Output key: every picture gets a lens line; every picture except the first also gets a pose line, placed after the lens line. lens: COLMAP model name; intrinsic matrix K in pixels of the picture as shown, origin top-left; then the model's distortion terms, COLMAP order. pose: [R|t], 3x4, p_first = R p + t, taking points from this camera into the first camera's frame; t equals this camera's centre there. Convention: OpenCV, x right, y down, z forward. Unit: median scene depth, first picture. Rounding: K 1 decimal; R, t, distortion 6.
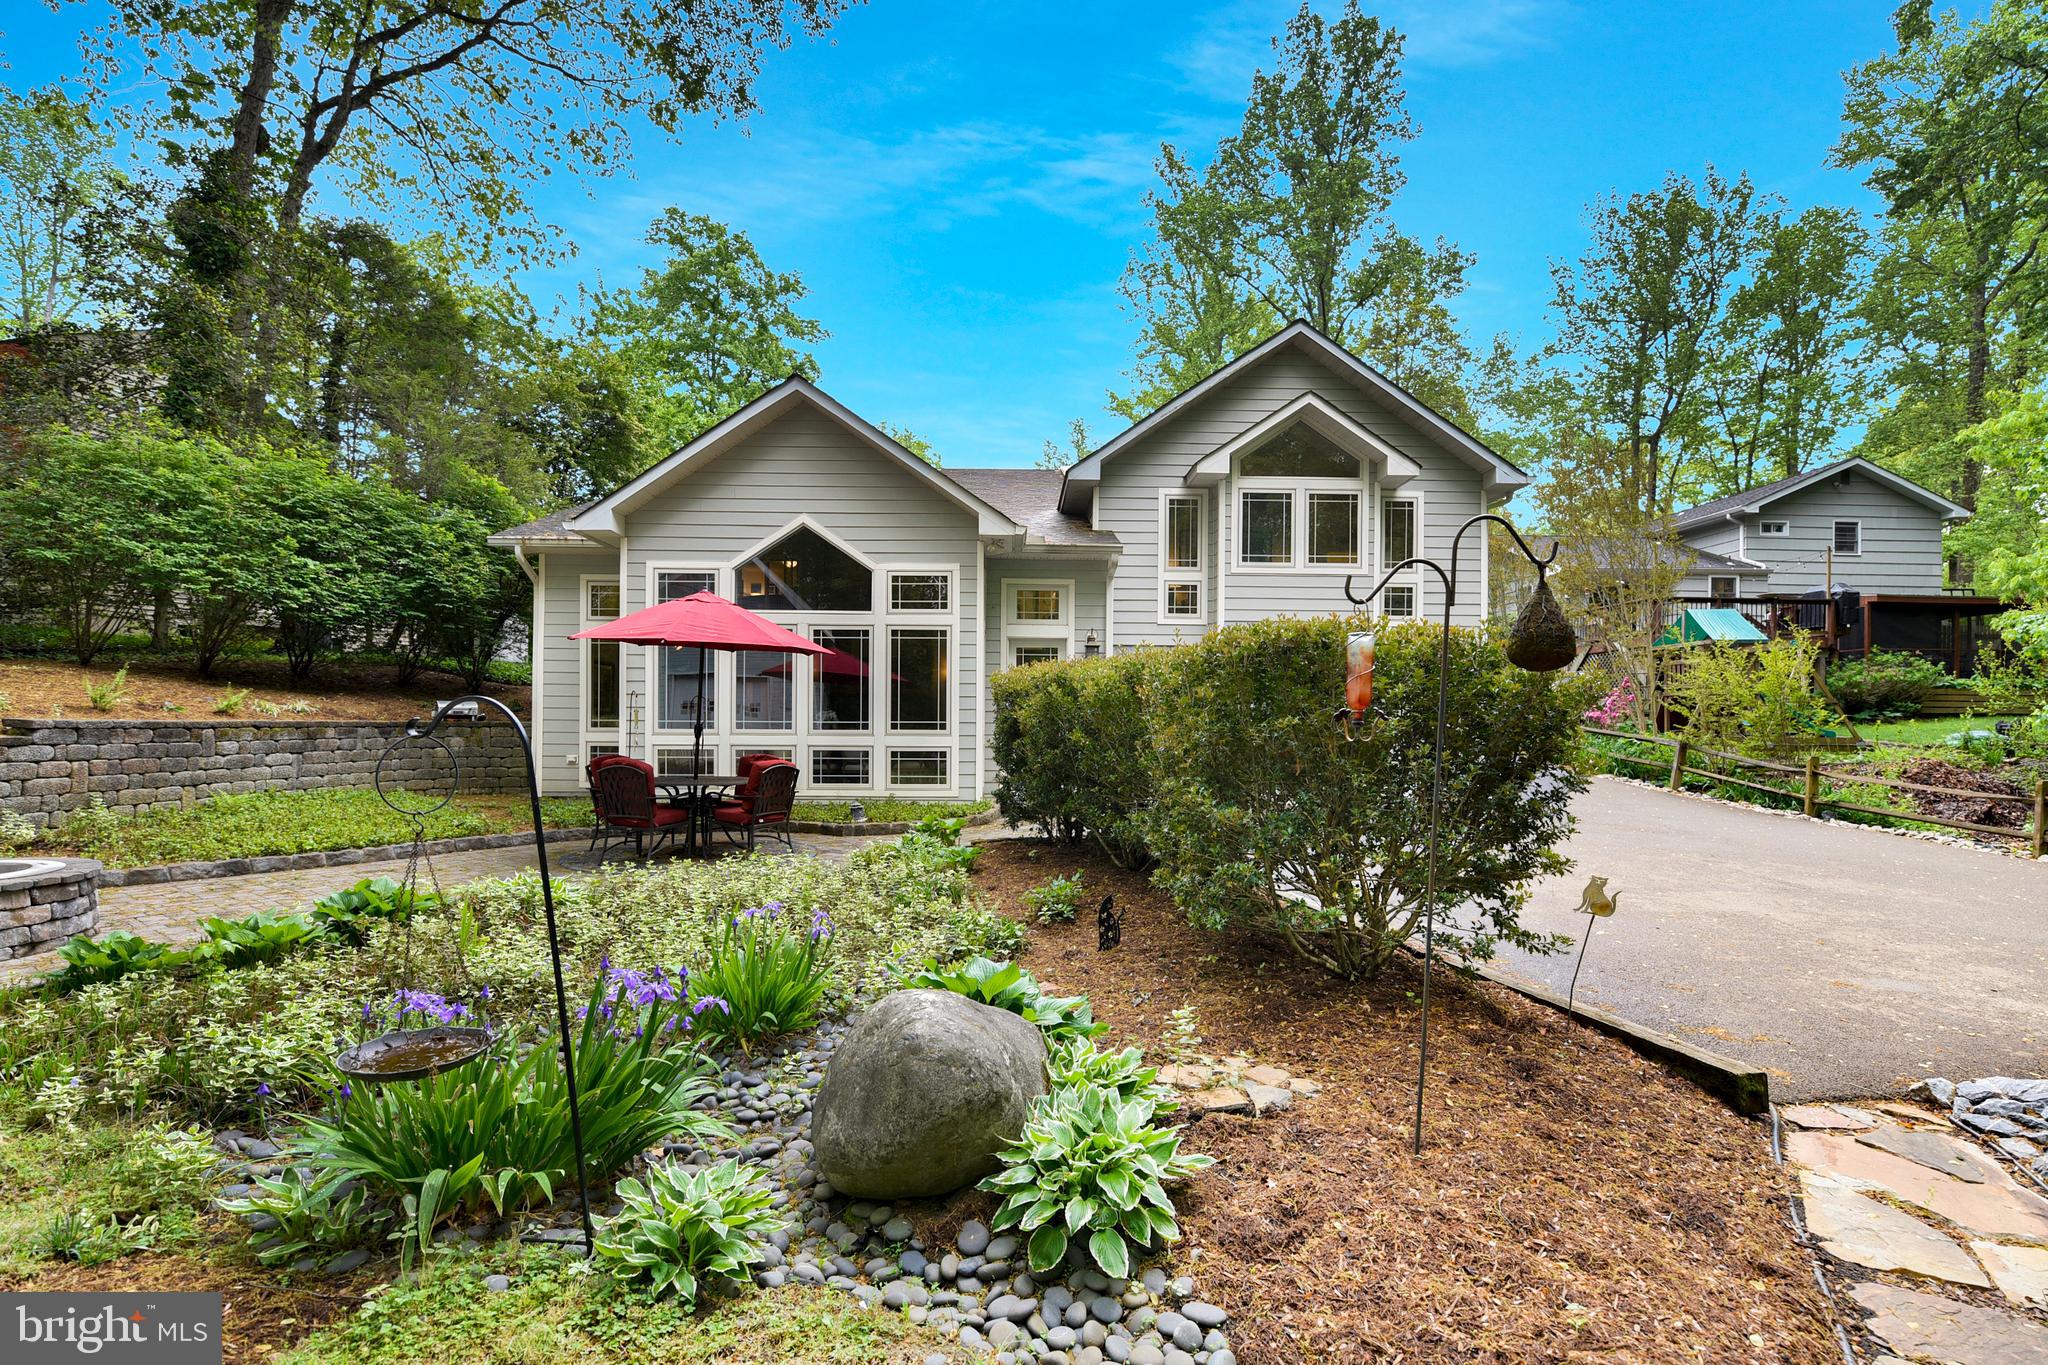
lens RADIAL K [[890.3, 0, 1024.7], [0, 890.3, 729.2], [0, 0, 1]] dist [-0.002683, -0.000382]
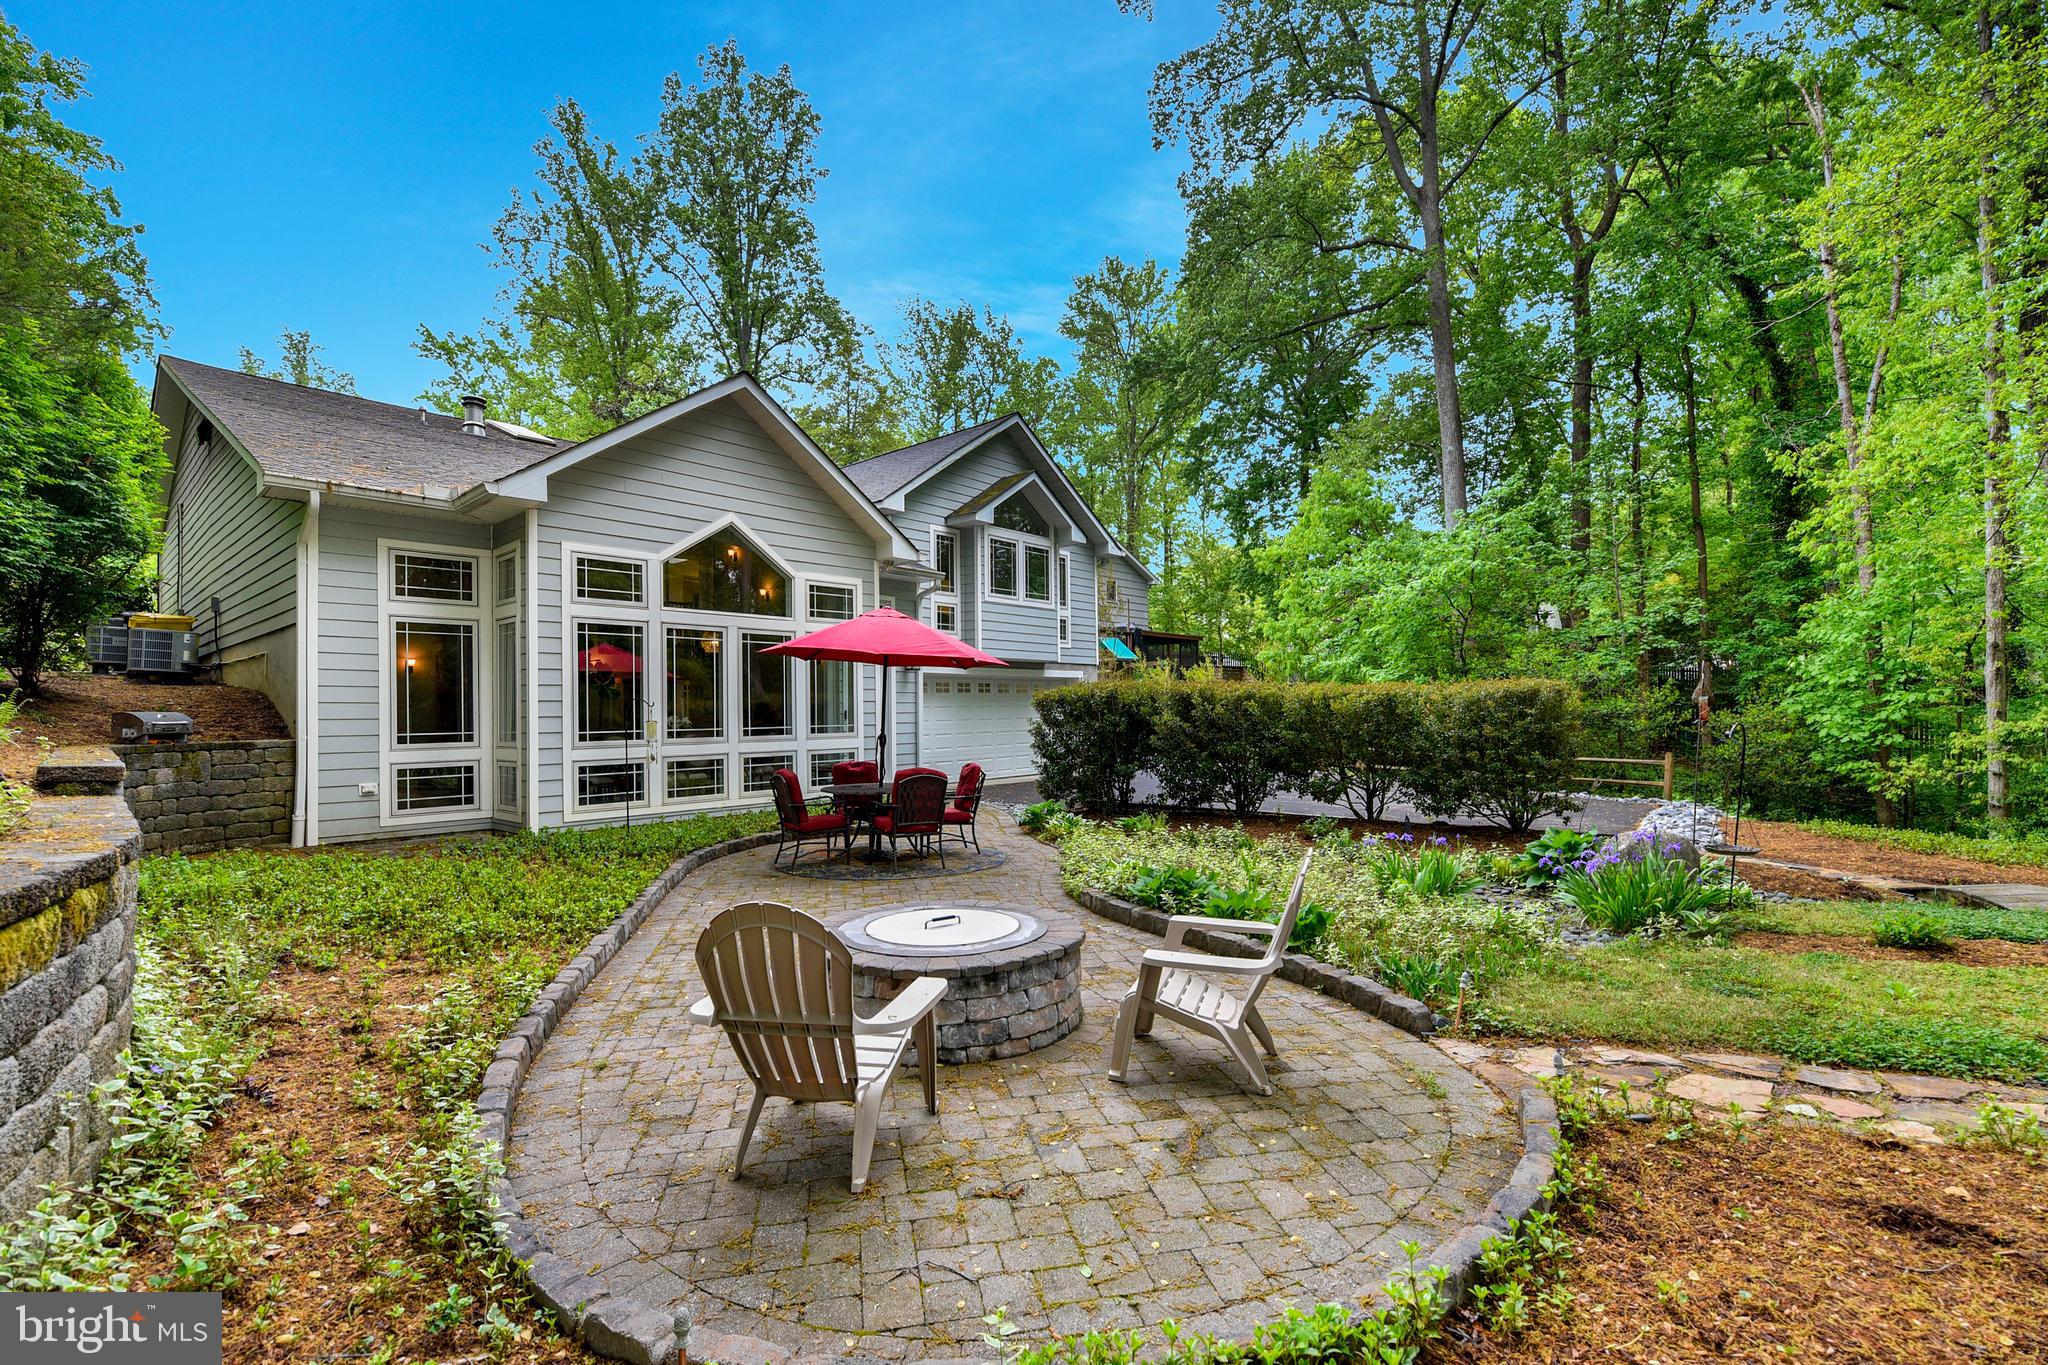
lens RADIAL K [[914.3, 0, 1024.0], [0, 914.3, 682.5], [0, 0, 1]] dist [-0.001664, -0.000286]
pose [[0.683920, 0.009929, 0.729490, -0.685615], [0.024463, 0.999033, -0.036532, -0.013065], [-0.729147, 0.042830, 0.683015, 0.091081]]
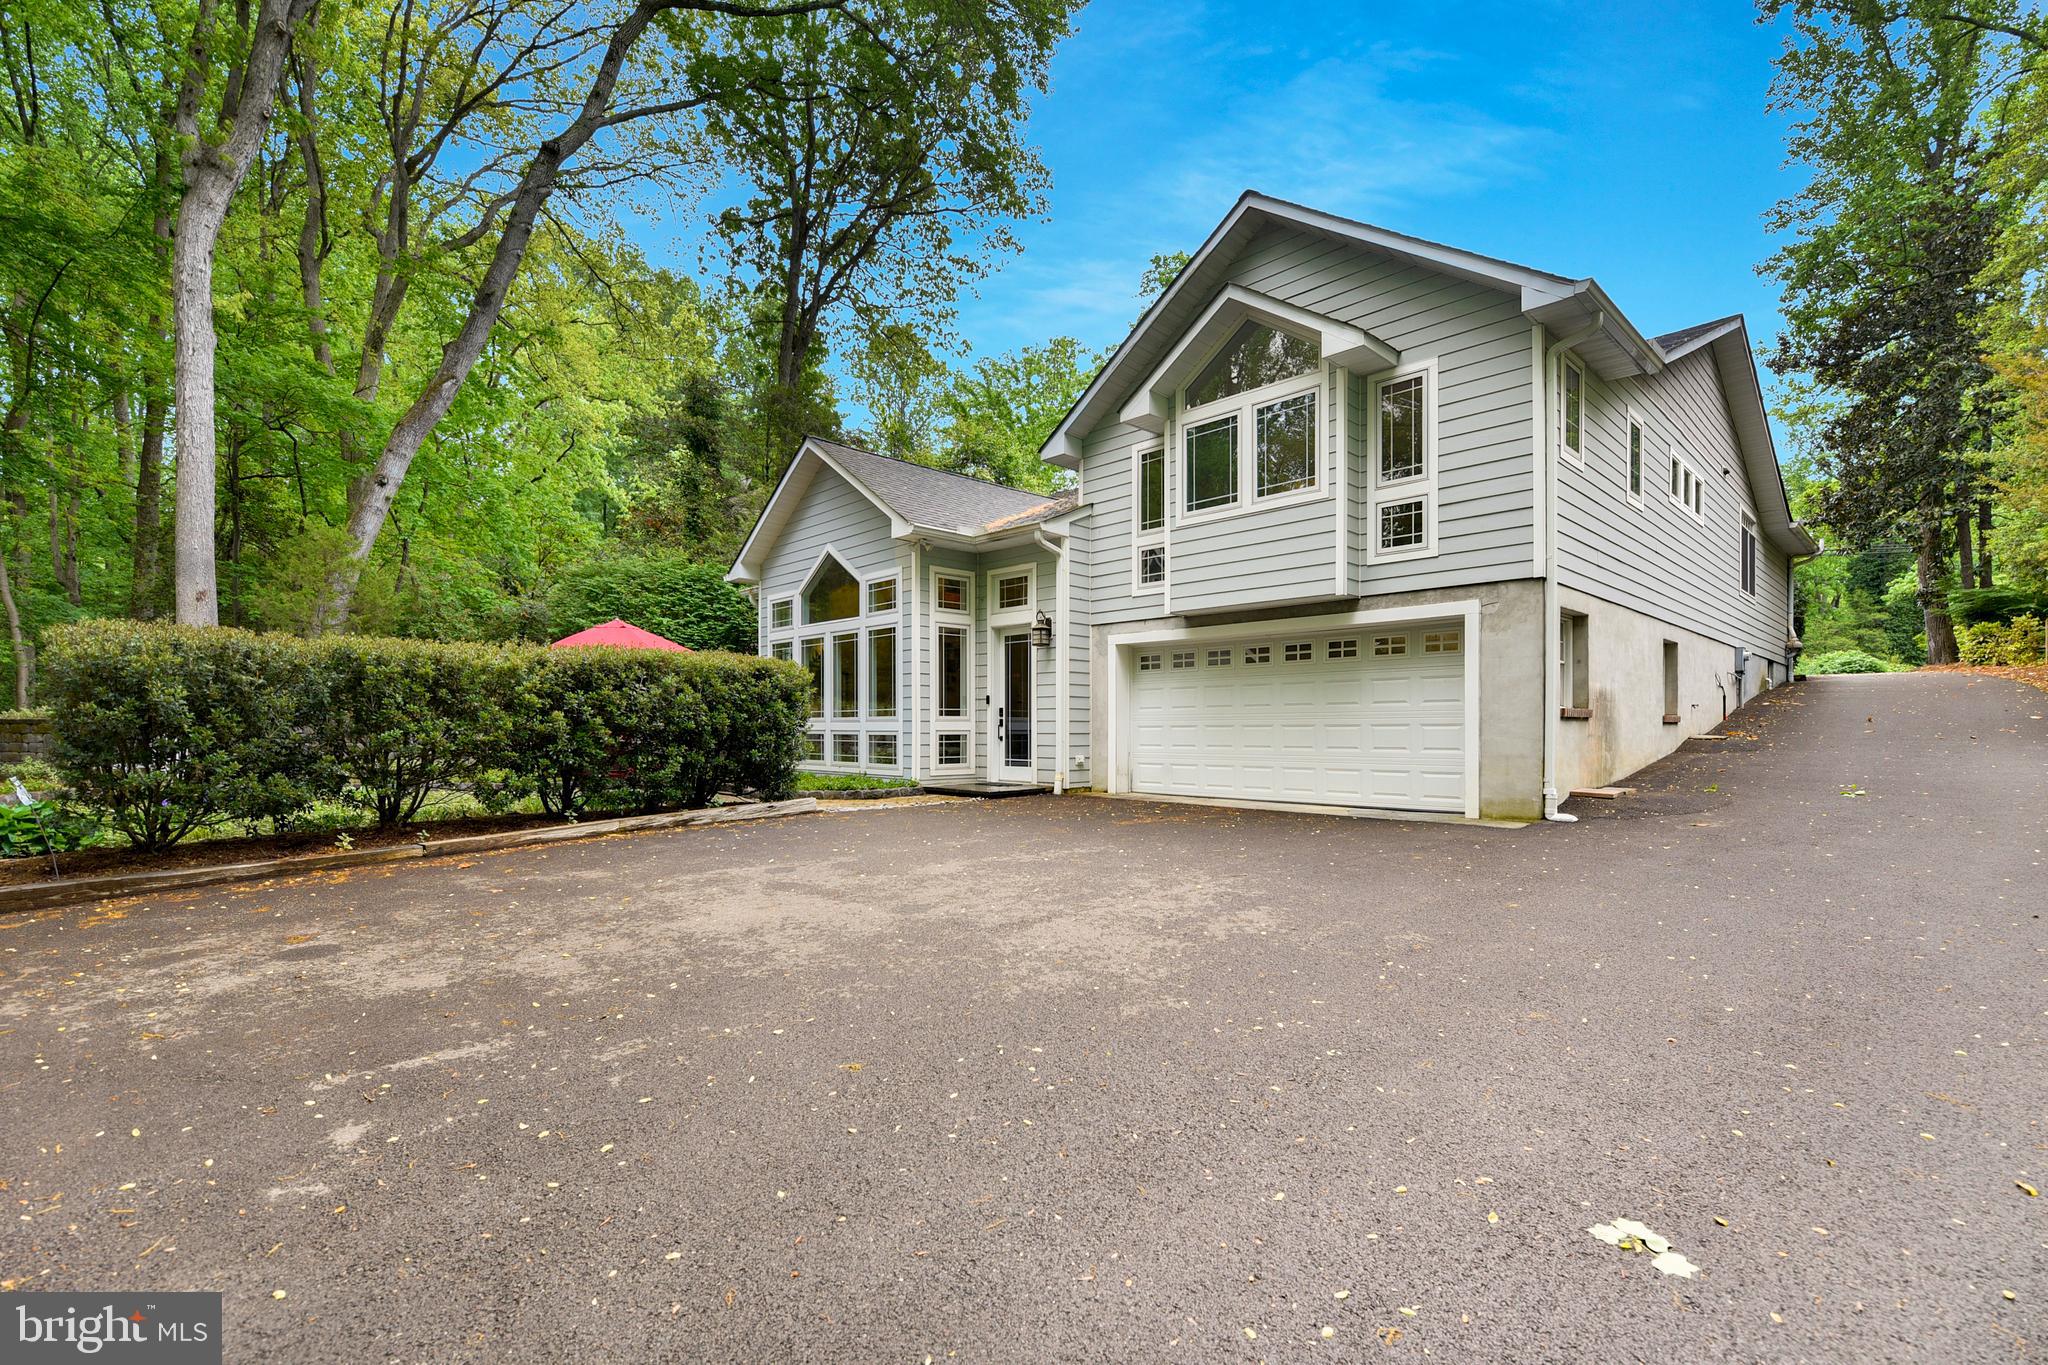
lens RADIAL K [[890.3, 0, 1024.7], [0, 890.3, 729.2], [0, 0, 1]] dist [-0.002683, -0.000382]
pose [[0.676788, -0.003577, -0.736169, 0.772805], [-0.004251, 0.999953, -0.008768, 0.024396], [0.736165, 0.009063, 0.676741, 0.332192]]
